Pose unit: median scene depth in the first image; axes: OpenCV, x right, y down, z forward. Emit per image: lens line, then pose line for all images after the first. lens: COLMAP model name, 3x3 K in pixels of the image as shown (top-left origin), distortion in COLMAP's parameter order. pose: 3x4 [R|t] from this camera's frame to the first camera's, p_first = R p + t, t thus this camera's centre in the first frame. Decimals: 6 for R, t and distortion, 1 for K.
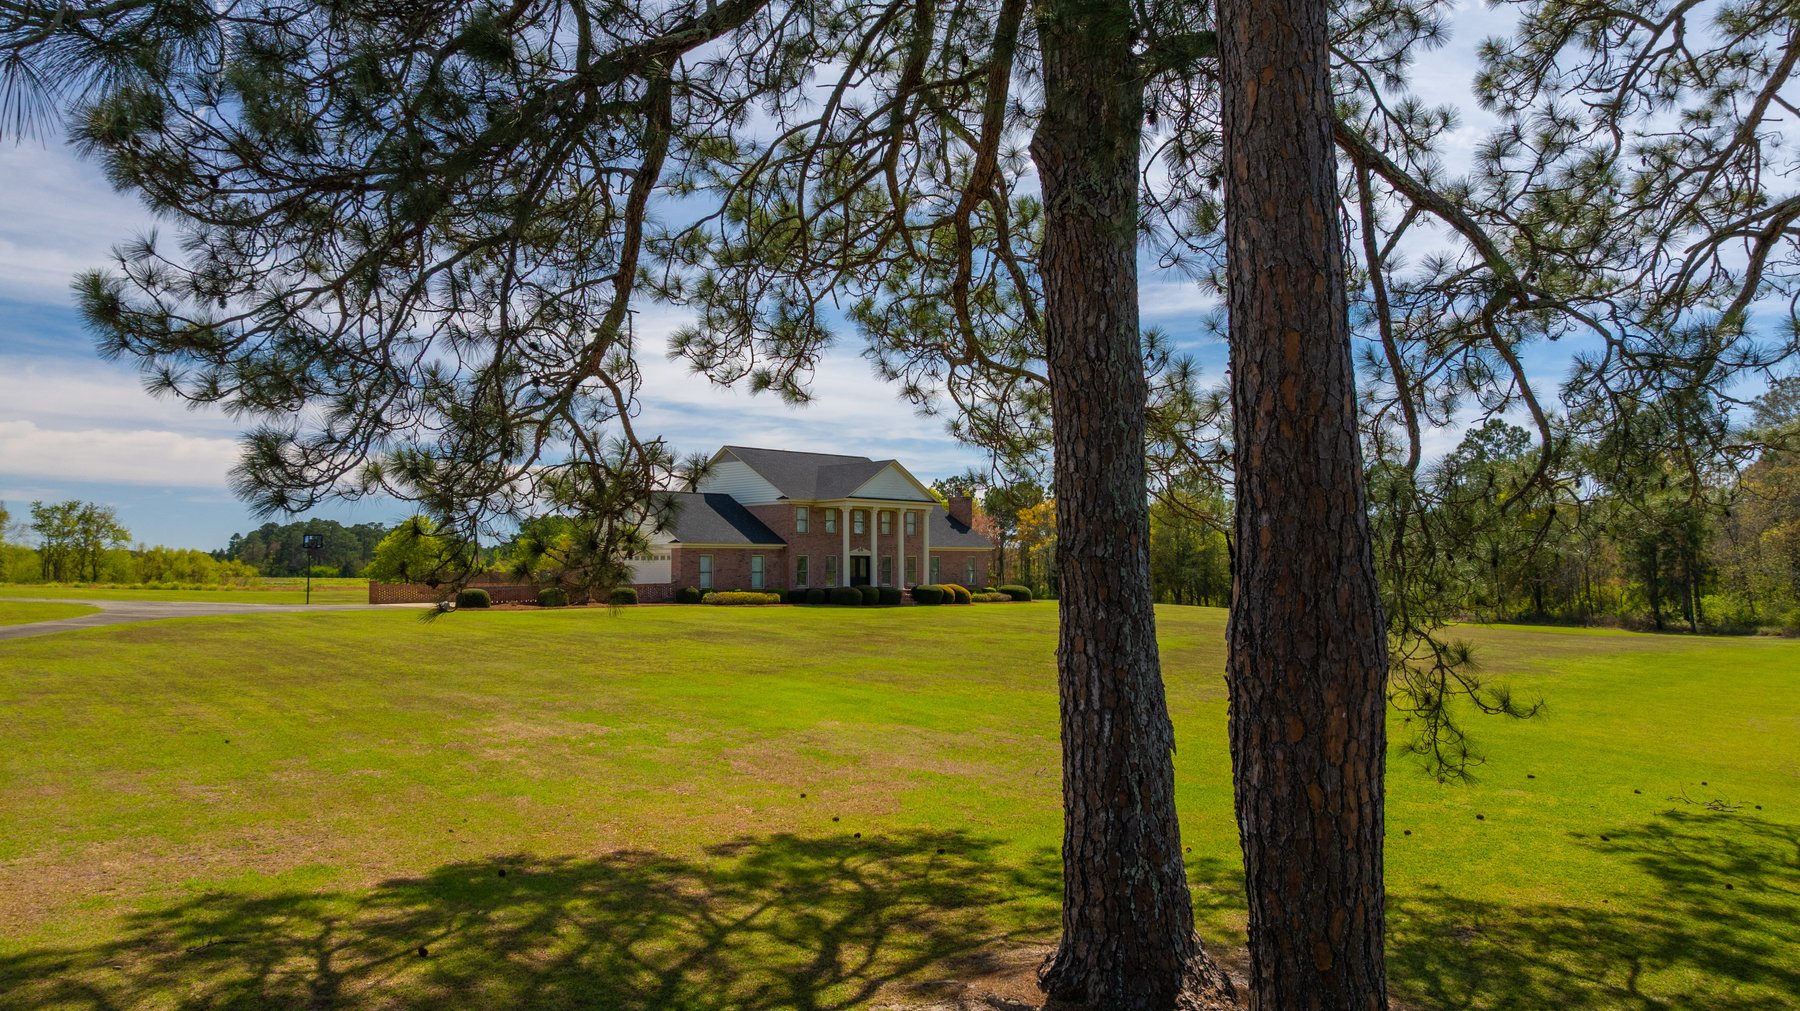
lens RADIAL K [[1267.9, 0, 897.9], [0, 1267.9, 502.4], [0, 0, 1]] dist [-0.032858, 0.030762]
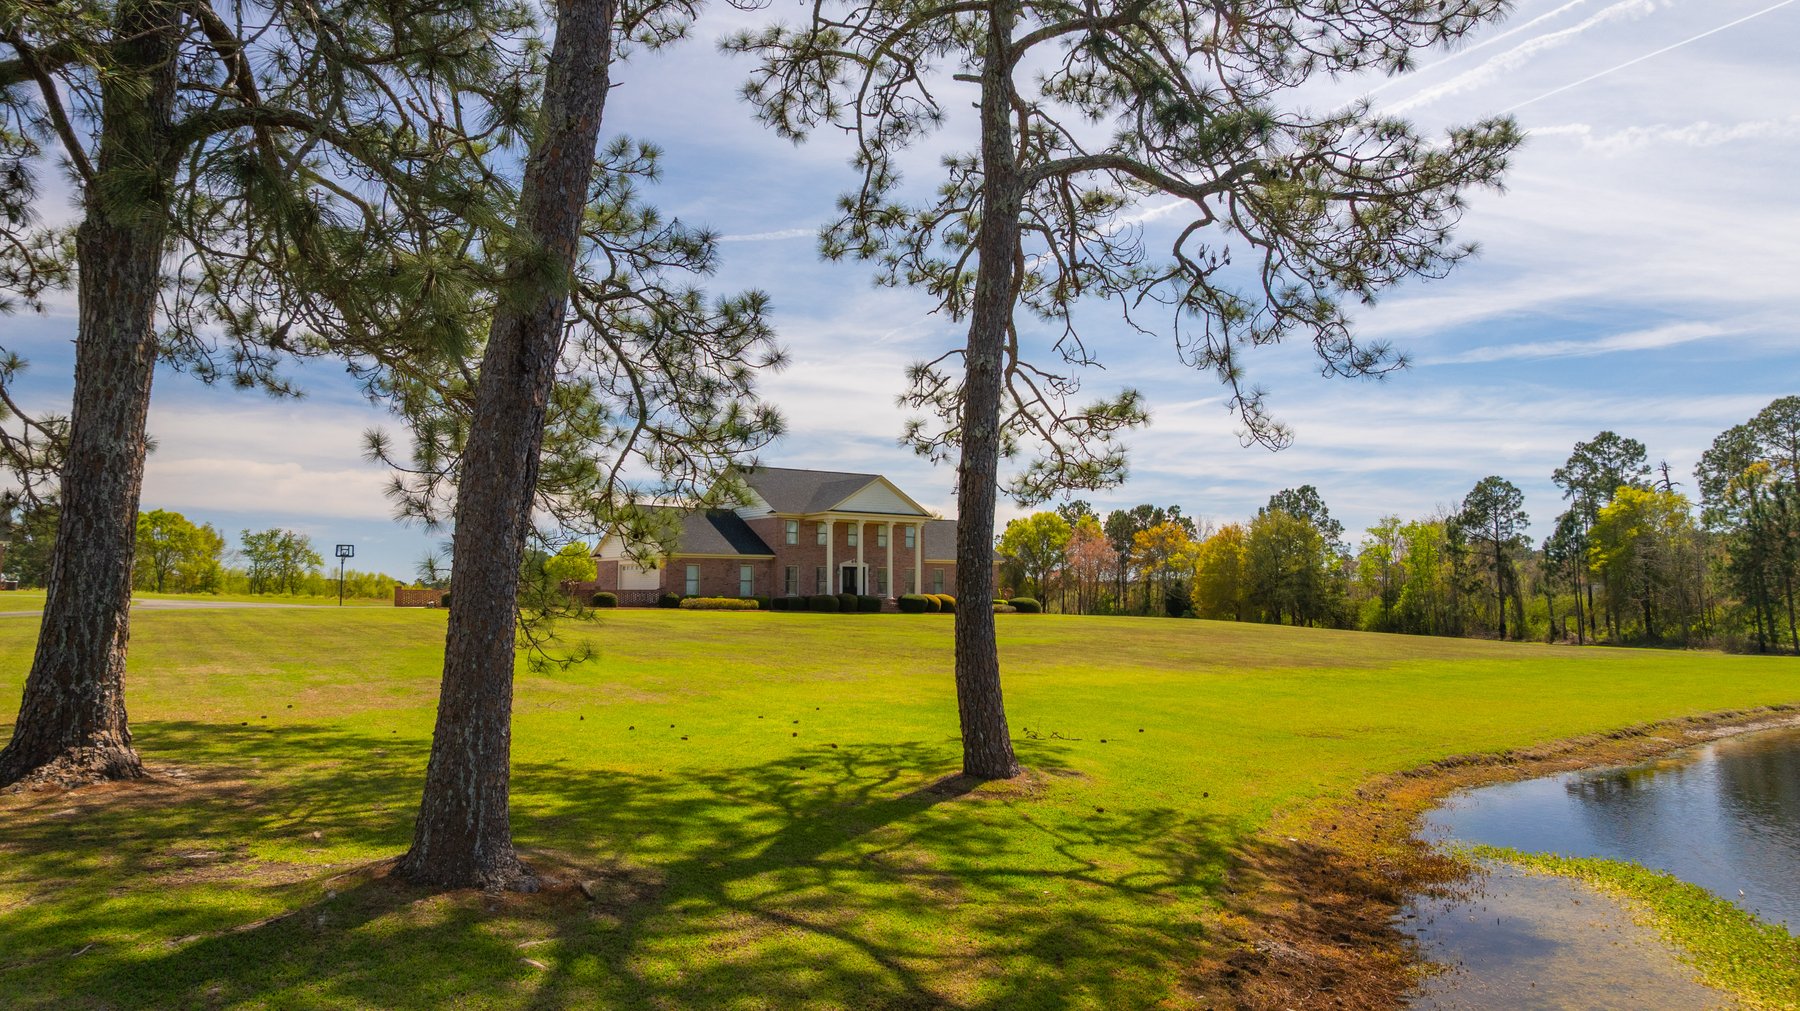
lens RADIAL K [[1267.9, 0, 903.8], [0, 1267.9, 509.2], [0, 0, 1]] dist [-0.032858, 0.030762]
pose [[0.987144, -0.008475, -0.159611, 0.184482], [0.005380, 0.999789, -0.019816, 0.015702], [0.159746, 0.018703, 0.986981, -0.037671]]
